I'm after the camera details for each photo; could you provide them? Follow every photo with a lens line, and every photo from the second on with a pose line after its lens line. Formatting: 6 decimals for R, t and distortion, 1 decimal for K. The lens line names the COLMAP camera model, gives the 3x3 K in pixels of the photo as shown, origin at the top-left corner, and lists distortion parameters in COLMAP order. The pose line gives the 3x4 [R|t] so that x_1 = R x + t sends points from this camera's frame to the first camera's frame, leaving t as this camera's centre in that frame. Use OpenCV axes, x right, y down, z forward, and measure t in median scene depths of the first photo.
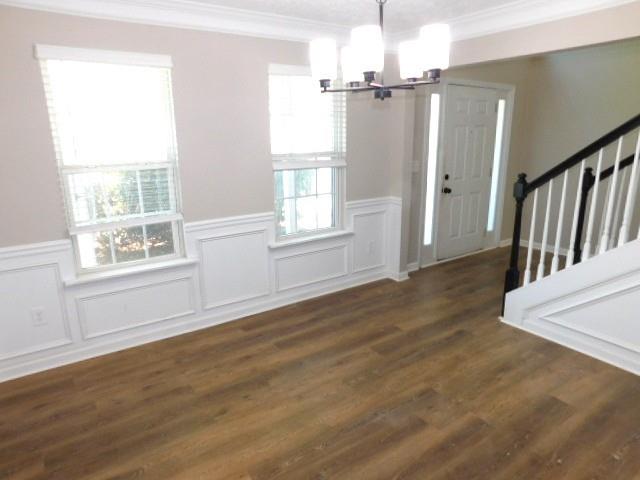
lens RADIAL K [[427.7, 0, 321.0], [0, 427.7, 242.7], [0, 0, 1]] dist [-0.055266, 0.052312]
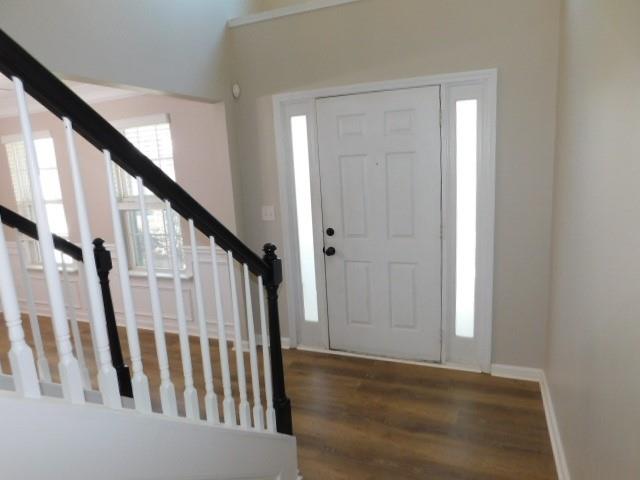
lens RADIAL K [[427.7, 0, 318.5], [0, 427.7, 240.0], [0, 0, 1]] dist [-0.055266, 0.052312]
pose [[0.526409, 0.130182, -0.840206, 1.312102], [-0.164137, 0.985179, 0.049808, -0.261835], [0.834238, 0.111689, 0.539975, 0.934337]]
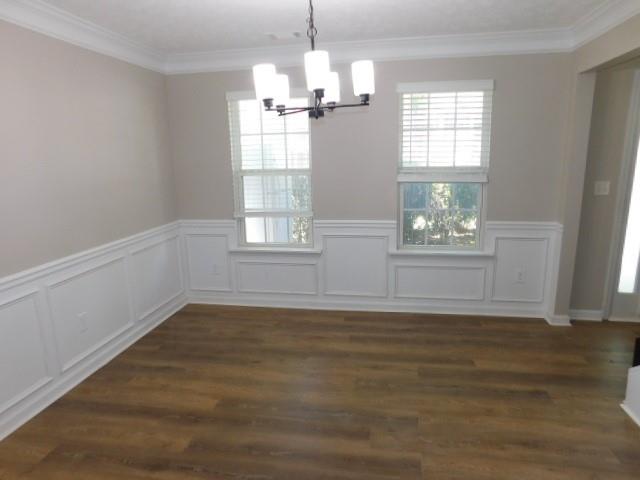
lens RADIAL K [[427.7, 0, 320.8], [0, 427.7, 241.9], [0, 0, 1]] dist [-0.055266, 0.052312]
pose [[0.710984, 0.144977, -0.688101, 0.567478], [-0.167689, 0.985243, 0.034317, -0.029115], [0.682922, 0.090988, 0.724803, 0.120358]]
